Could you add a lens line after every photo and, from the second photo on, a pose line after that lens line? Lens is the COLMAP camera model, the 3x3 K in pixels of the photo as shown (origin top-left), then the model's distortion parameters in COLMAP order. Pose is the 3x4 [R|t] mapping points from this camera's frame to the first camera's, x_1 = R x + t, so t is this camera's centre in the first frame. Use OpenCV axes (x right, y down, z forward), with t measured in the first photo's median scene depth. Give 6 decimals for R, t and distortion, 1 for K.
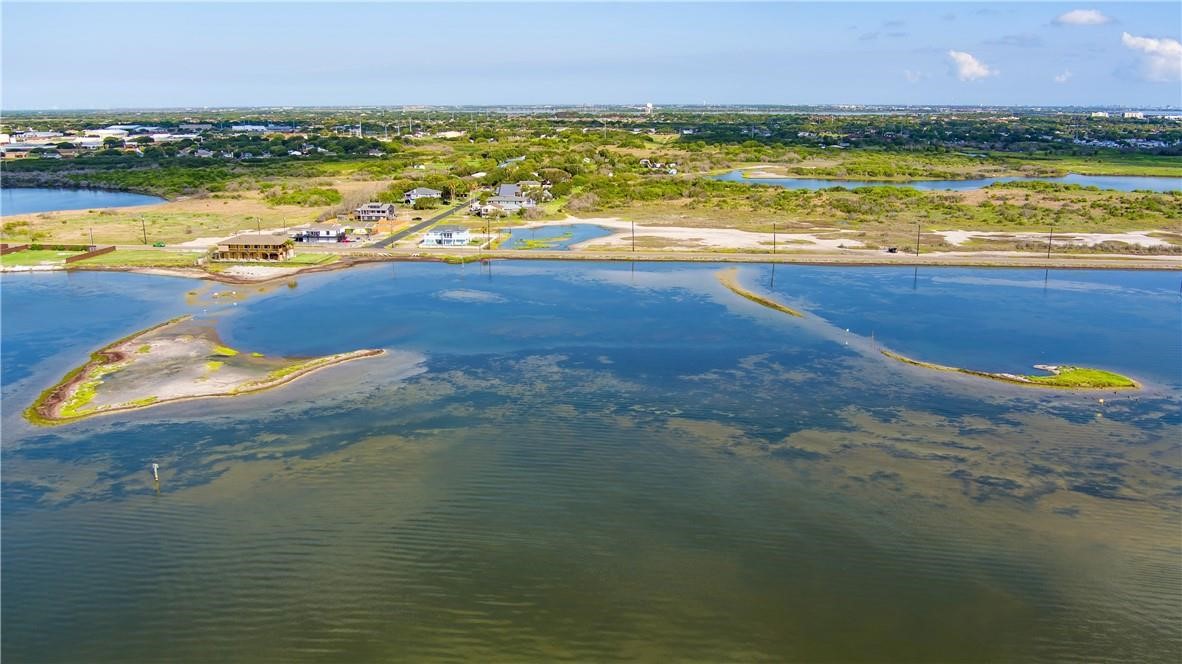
lens RADIAL K [[955.2, 0, 591.0], [0, 955.2, 332.0], [0, 0, 1]] dist [-0.049802, 0.011349]
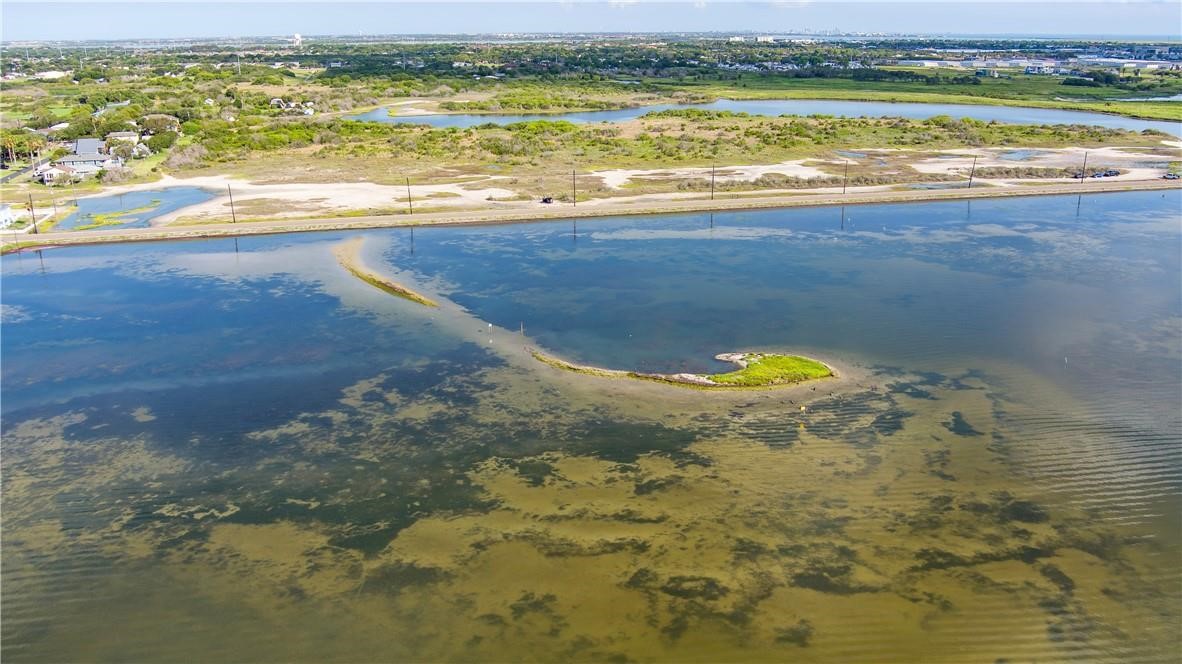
lens RADIAL K [[955.2, 0, 591.0], [0, 955.2, 332.0], [0, 0, 1]] dist [-0.049802, 0.011349]
pose [[0.942223, -0.104735, 0.318192, 0.068706], [0.082371, 0.993141, 0.082984, -0.037949], [-0.324700, -0.051980, 0.944388, 0.165069]]
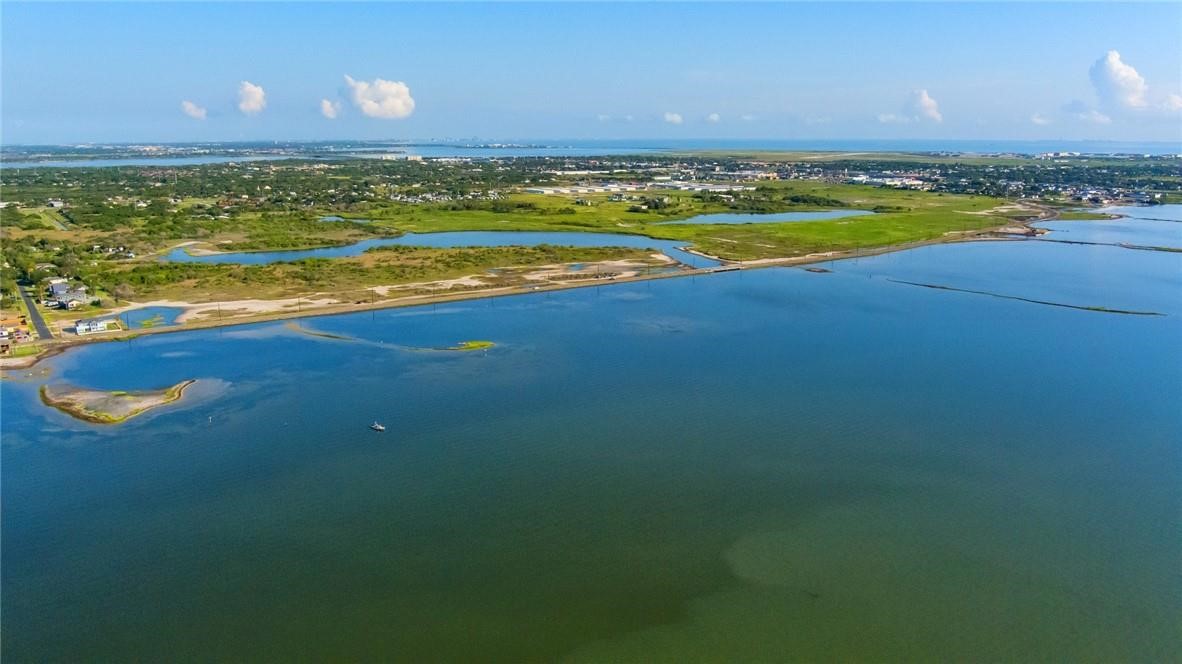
lens RADIAL K [[955.2, 0, 591.0], [0, 955.2, 332.0], [0, 0, 1]] dist [-0.049802, 0.011349]
pose [[0.763088, -0.131245, 0.632828, -0.572163], [0.152400, 0.988092, 0.021155, 0.001890], [-0.628069, 0.080299, 0.774003, -0.800219]]
